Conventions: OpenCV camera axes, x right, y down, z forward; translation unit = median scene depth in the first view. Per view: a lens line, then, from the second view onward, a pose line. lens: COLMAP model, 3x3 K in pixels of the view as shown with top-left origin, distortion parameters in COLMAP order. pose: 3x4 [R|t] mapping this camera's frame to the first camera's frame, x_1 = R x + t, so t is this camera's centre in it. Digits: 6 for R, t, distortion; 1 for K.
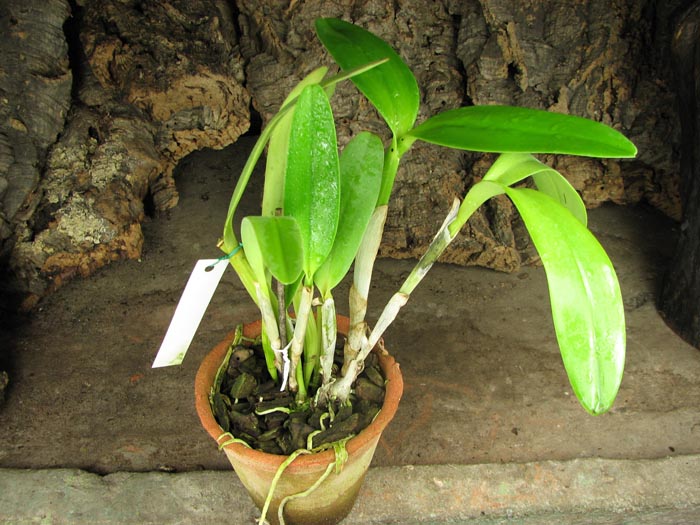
lens RADIAL K [[751.9, 0, 337.7], [0, 751.9, 288.8], [0, 0, 1]] dist [-0.209076, 0.265703]
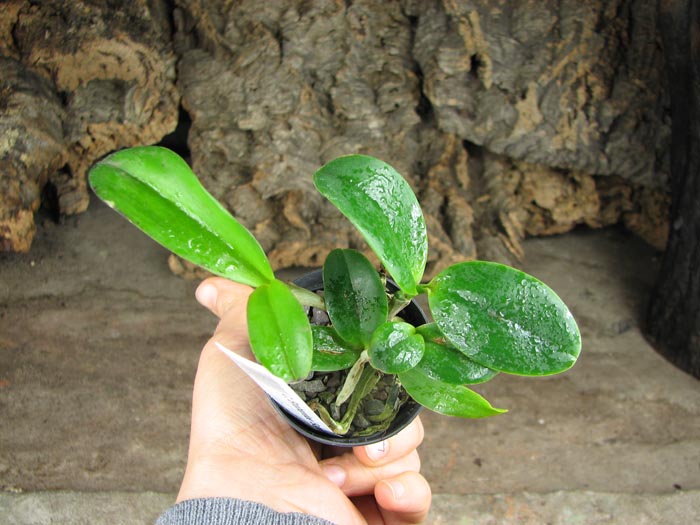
lens RADIAL K [[751.9, 0, 339.4], [0, 751.9, 284.0], [0, 0, 1]] dist [-0.198811, 0.249997]
pose [[0.996997, 0.045059, 0.062987, 0.030620], [-0.034766, 0.987163, -0.155885, 0.109697], [-0.069203, 0.153227, 0.985765, 0.175502]]
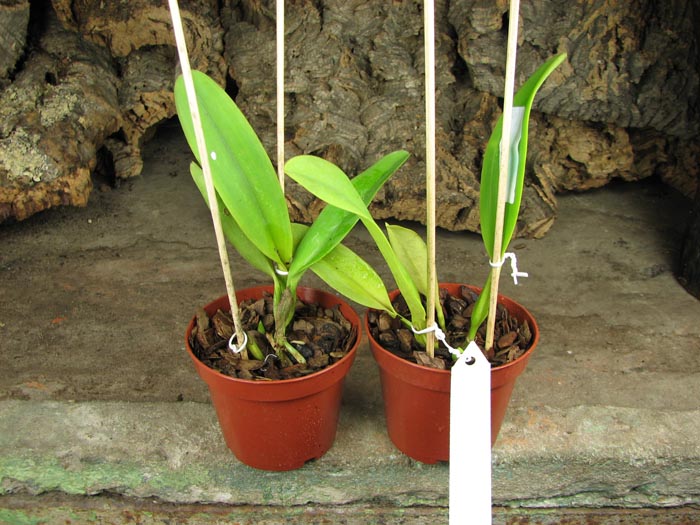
lens RADIAL K [[752.6, 0, 334.6], [0, 752.6, 282.9], [0, 0, 1]] dist [-0.208857, 0.269319]
pose [[0.999074, 0.036393, -0.022948, 0.056003], [-0.039568, 0.986664, -0.157886, 0.177527], [0.016896, 0.158648, 0.987191, 0.146766]]
